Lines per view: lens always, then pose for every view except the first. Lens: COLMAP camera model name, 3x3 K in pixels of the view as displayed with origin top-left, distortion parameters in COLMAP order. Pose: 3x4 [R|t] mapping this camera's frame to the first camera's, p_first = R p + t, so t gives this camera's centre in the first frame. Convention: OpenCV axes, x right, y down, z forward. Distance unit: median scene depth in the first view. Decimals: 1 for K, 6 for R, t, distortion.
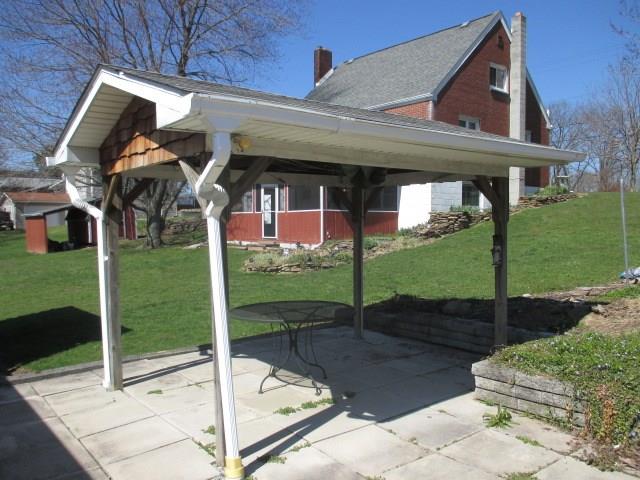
lens RADIAL K [[536.8, 0, 320.0], [0, 536.8, 240.0], [0, 0, 1]] dist [0.002786, -0.003095]
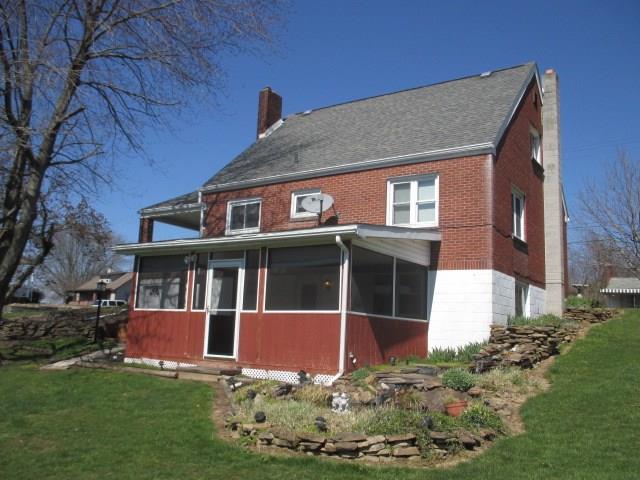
lens RADIAL K [[580.4, 0, 320.0], [0, 580.4, 240.0], [0, 0, 1]] dist [-0.025948, 0.005666]
pose [[0.964002, 0.084983, 0.251949, -0.153842], [-0.035633, 0.980291, -0.194317, -0.010002], [-0.263497, 0.178344, 0.948031, 0.373587]]
